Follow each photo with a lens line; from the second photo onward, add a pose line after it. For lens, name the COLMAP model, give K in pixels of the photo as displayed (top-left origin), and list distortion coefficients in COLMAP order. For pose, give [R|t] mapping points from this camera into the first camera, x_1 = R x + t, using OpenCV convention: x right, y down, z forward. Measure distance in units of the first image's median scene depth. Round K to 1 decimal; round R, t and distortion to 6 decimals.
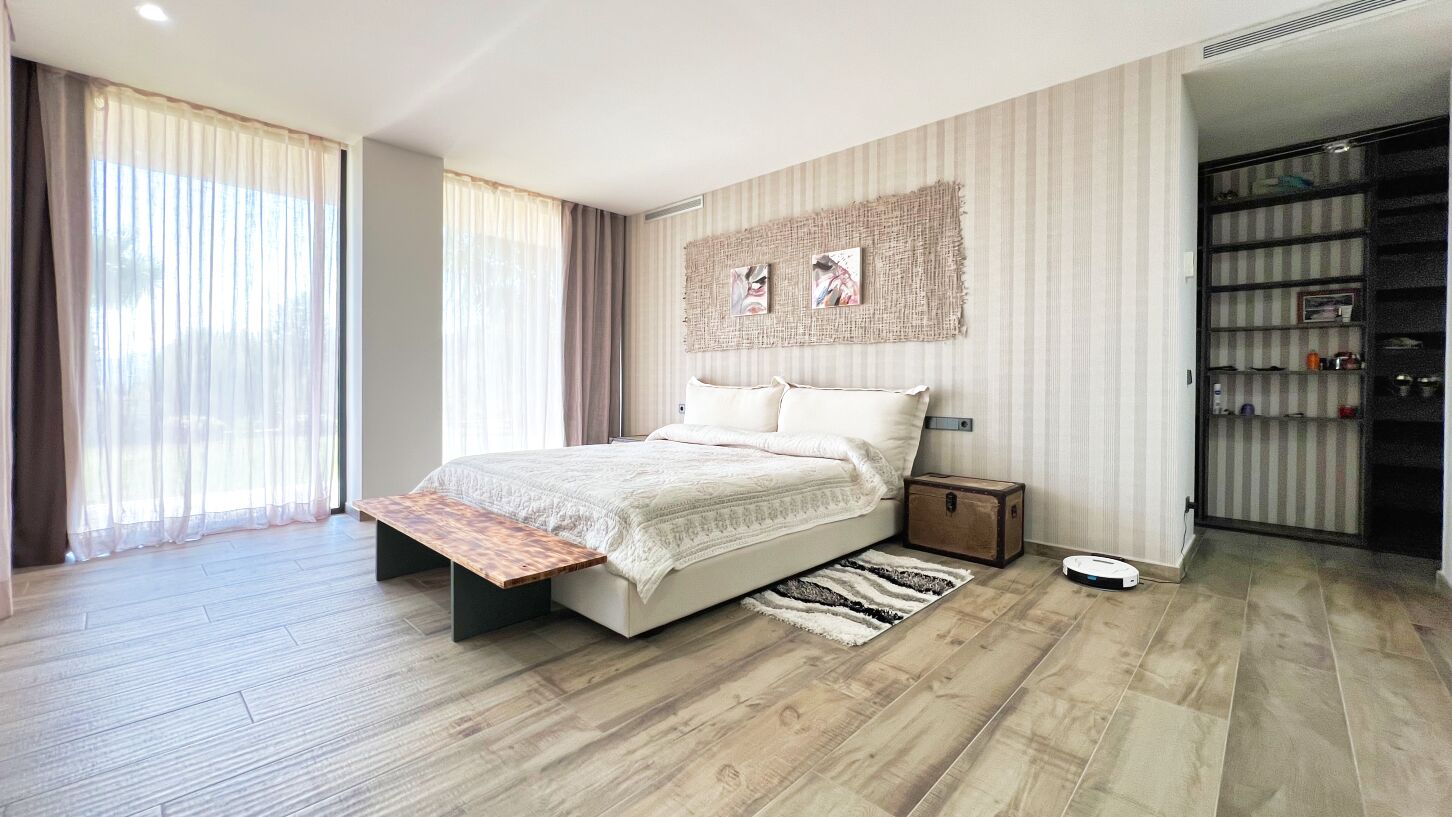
lens RADIAL K [[582.5, 0, 727.0], [0, 582.5, 396.3], [0, 0, 1]] dist [0.001774, 0.000352]
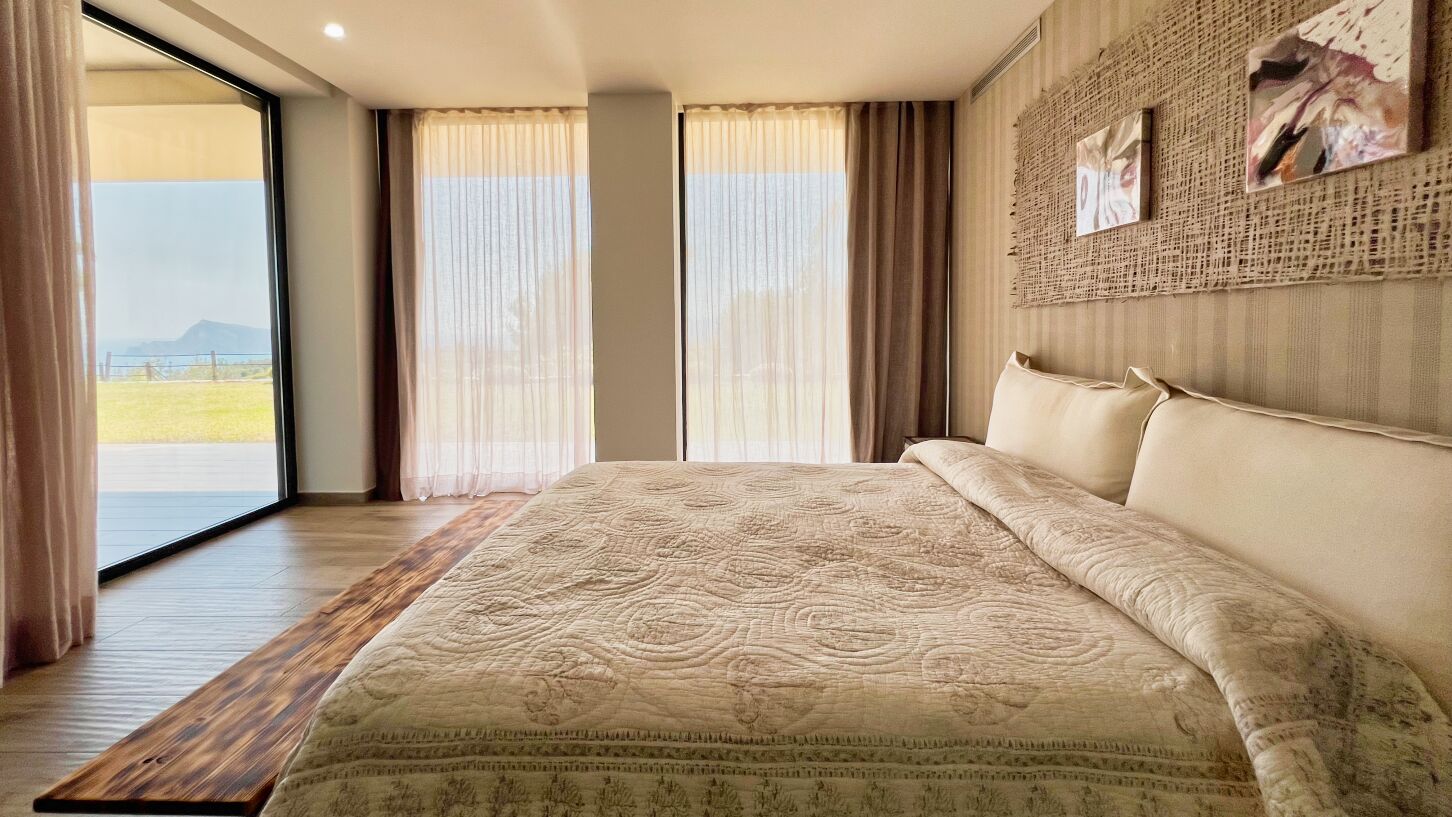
lens RADIAL K [[582.5, 0, 724.9], [0, 582.5, 354.9], [0, 0, 1]] dist [0.001774, 0.000352]
pose [[0.672650, 0.027039, -0.739467, 0.198577], [-0.006252, 0.999504, 0.030860, -0.054025], [0.739934, -0.016135, 0.672485, 0.481609]]
